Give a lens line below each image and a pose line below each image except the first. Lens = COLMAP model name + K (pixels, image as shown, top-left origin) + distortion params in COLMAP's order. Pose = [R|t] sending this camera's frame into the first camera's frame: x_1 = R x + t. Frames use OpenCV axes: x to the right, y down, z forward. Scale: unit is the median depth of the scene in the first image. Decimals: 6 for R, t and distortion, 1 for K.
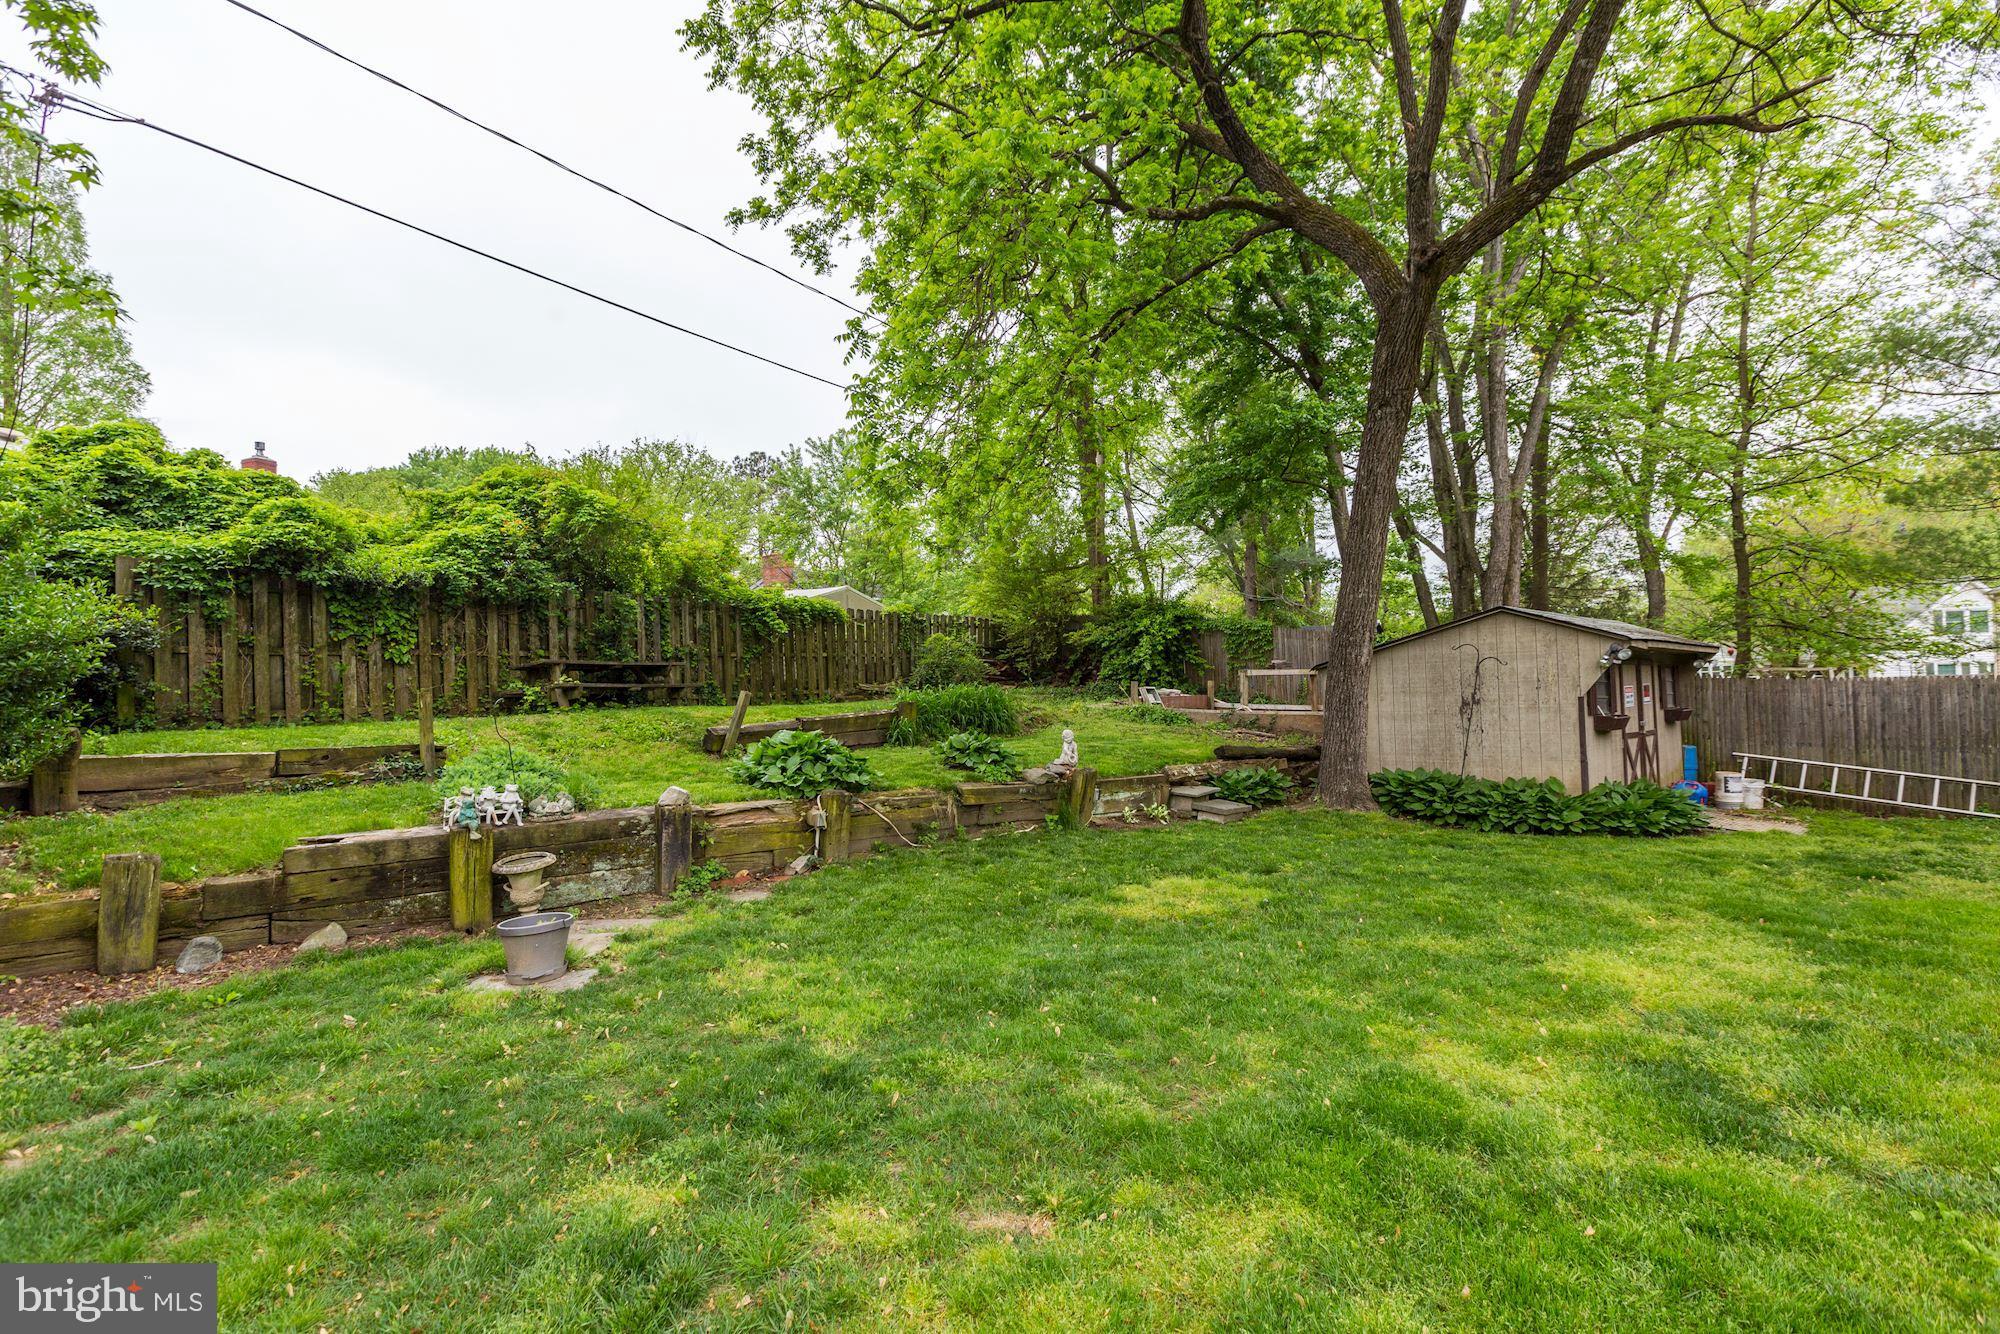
lens RADIAL K [[899.2, 0, 990.1], [0, 899.2, 655.3], [0, 0, 1]] dist [0.001501, 0.000424]
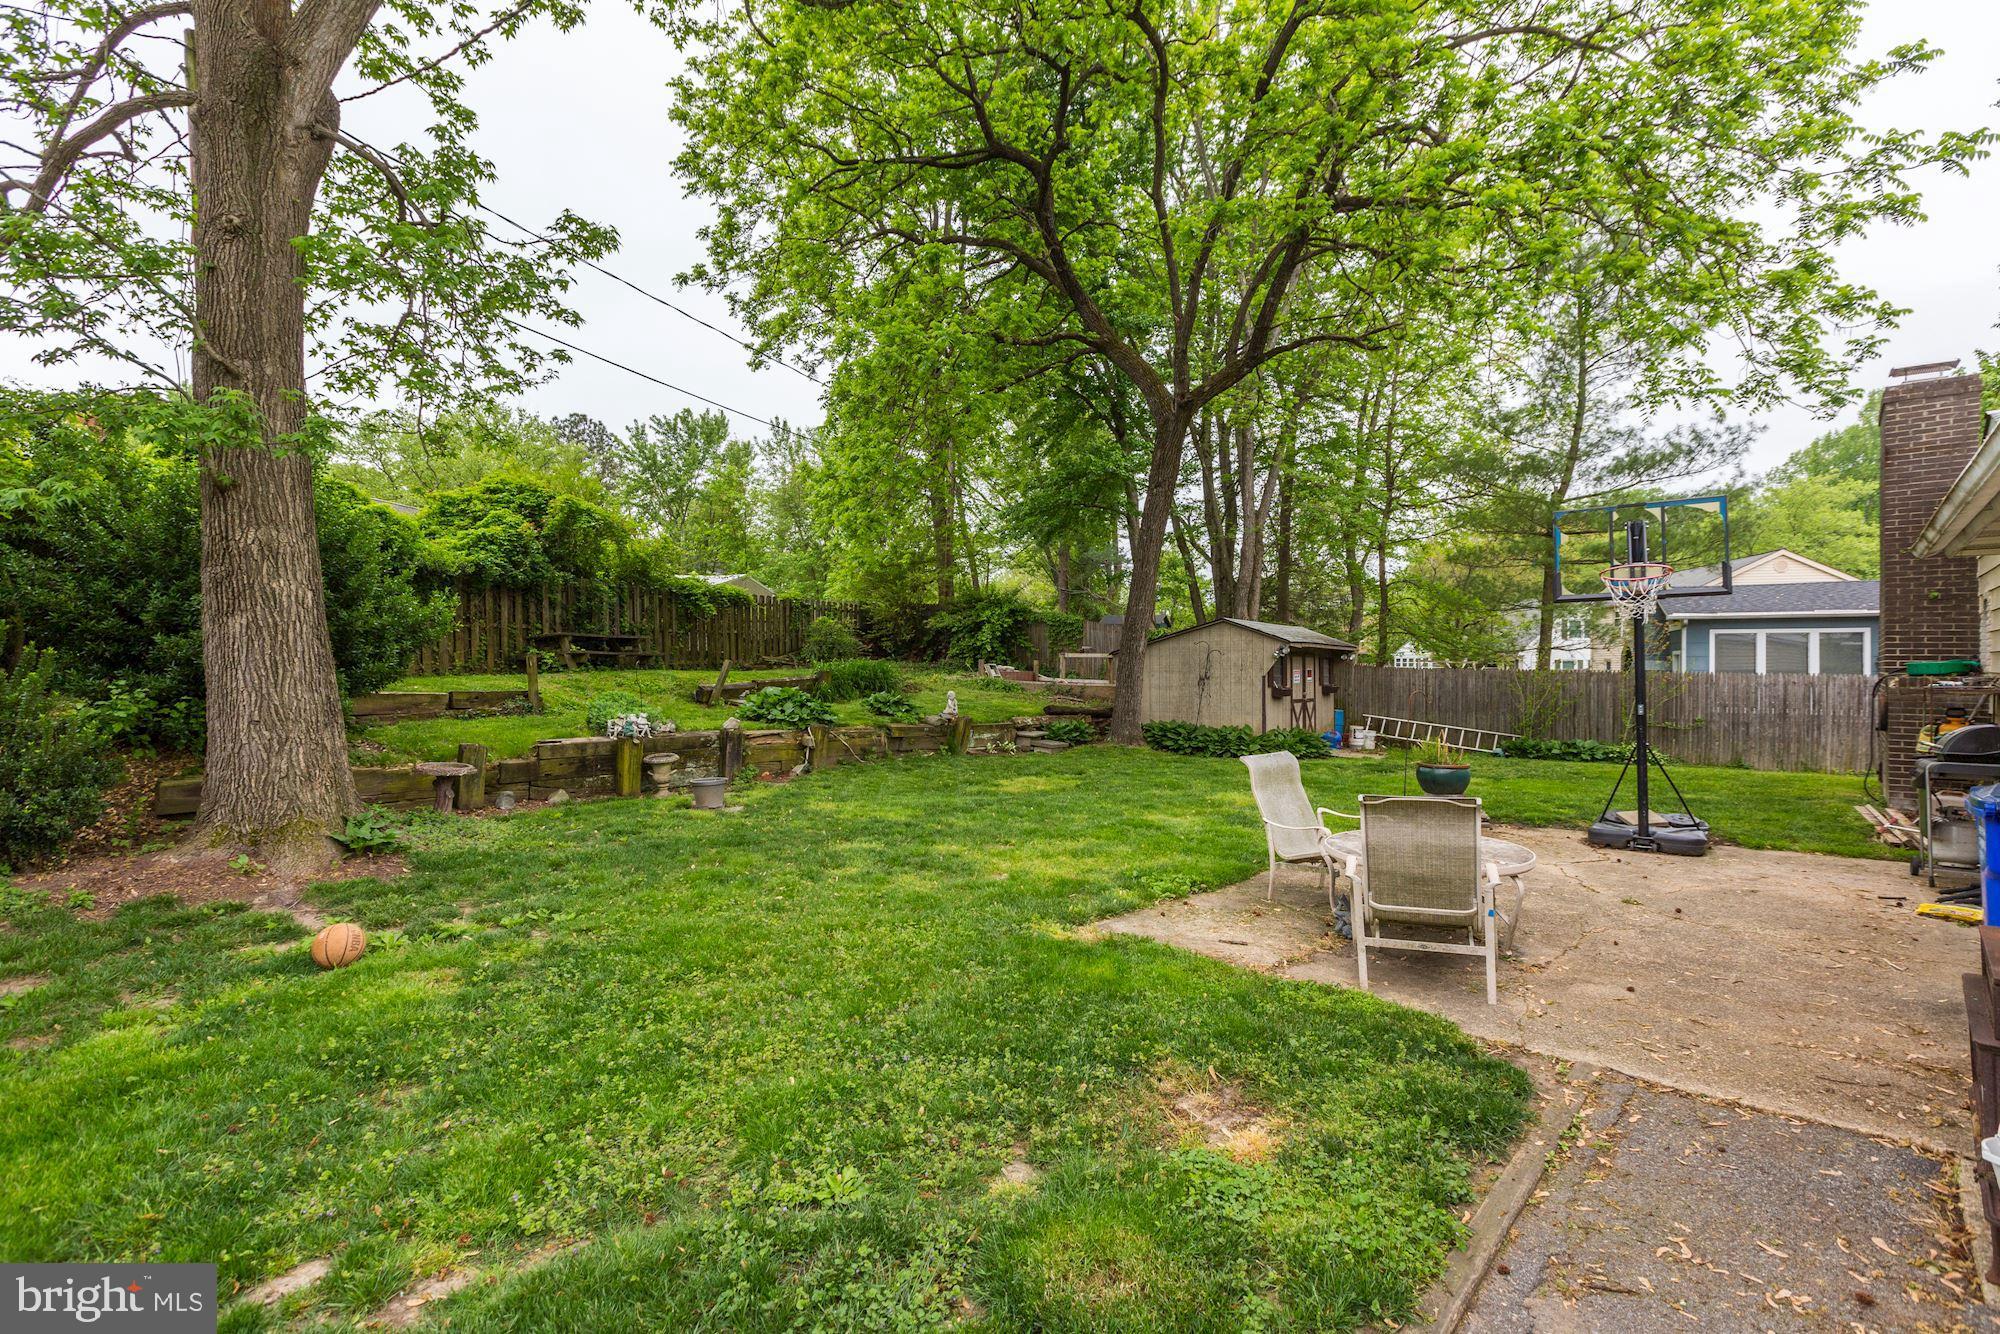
lens RADIAL K [[910.5, 0, 995.9], [0, 910.5, 632.7], [0, 0, 1]] dist [-0.003725, 0.000234]
pose [[0.976211, 0.030740, 0.214630, -0.148298], [-0.031057, 0.999516, -0.001896, -0.011555], [-0.214585, -0.004815, 0.976694, -0.428007]]
